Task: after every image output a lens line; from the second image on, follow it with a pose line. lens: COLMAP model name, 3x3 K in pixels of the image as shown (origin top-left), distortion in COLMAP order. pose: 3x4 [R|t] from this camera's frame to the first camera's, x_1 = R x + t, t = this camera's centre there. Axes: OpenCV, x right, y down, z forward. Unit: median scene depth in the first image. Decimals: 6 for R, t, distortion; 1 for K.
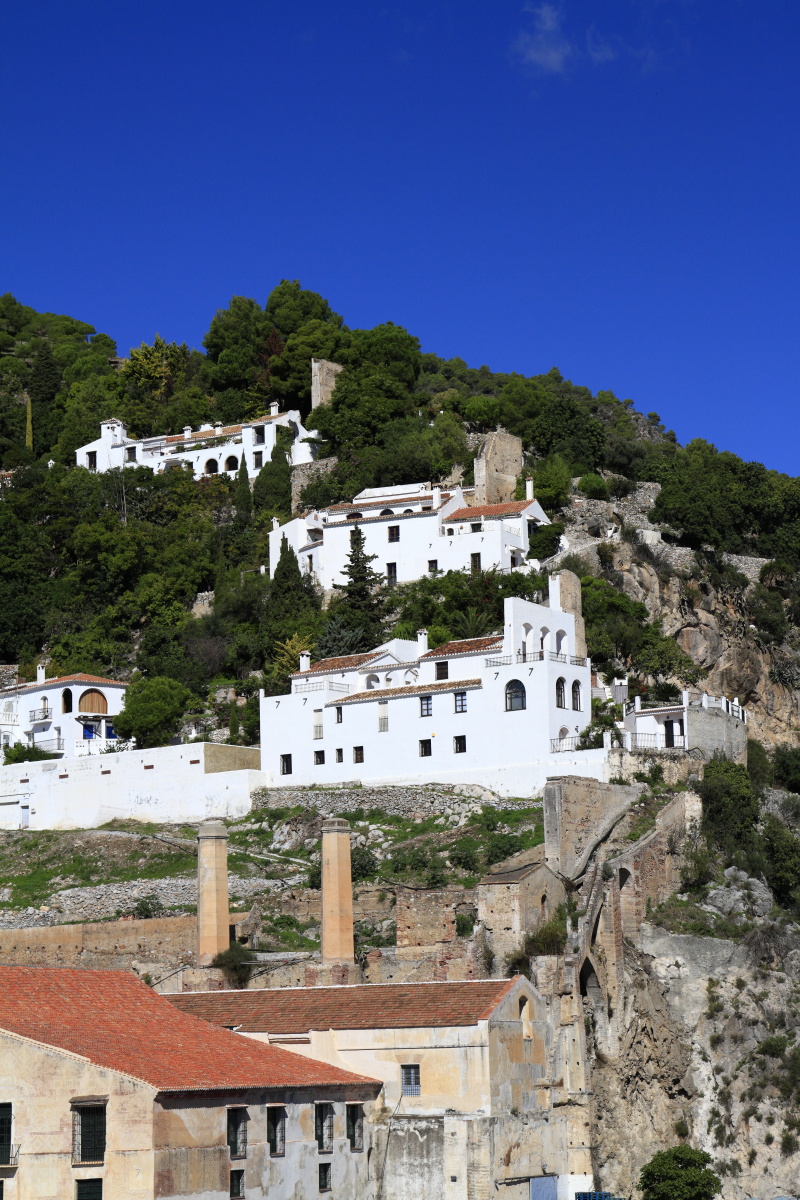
lens RADIAL K [[2889.6, 0, 406.3], [0, 2889.6, 643.7], [0, 0, 1]] dist [0.363118, 0.000000]
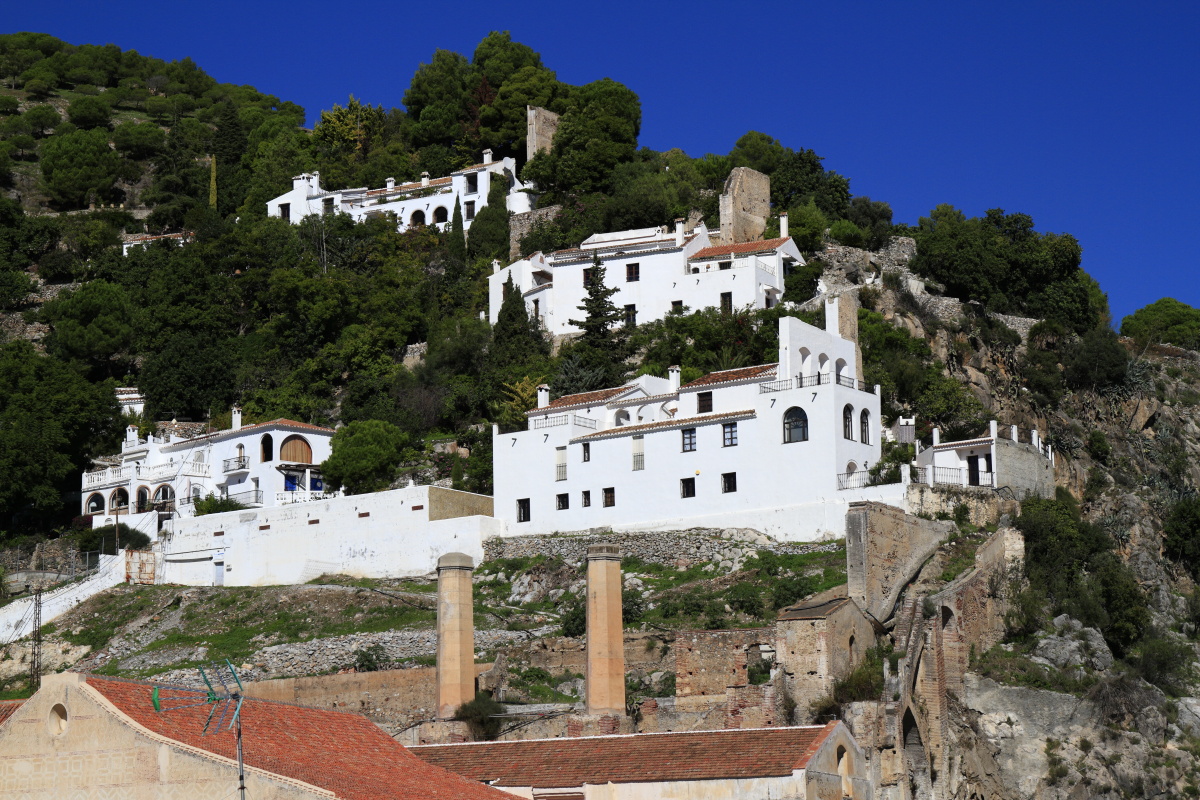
lens RADIAL K [[2889.6, 0, 606.4], [0, 2889.6, 397.9], [0, 0, 1]] dist [0.363118, 0.000000]
pose [[0.999787, 0.010543, 0.017738, -0.029925], [-0.009805, 0.999104, -0.041169, 0.040214], [-0.018156, 0.040986, 0.998995, 0.118670]]
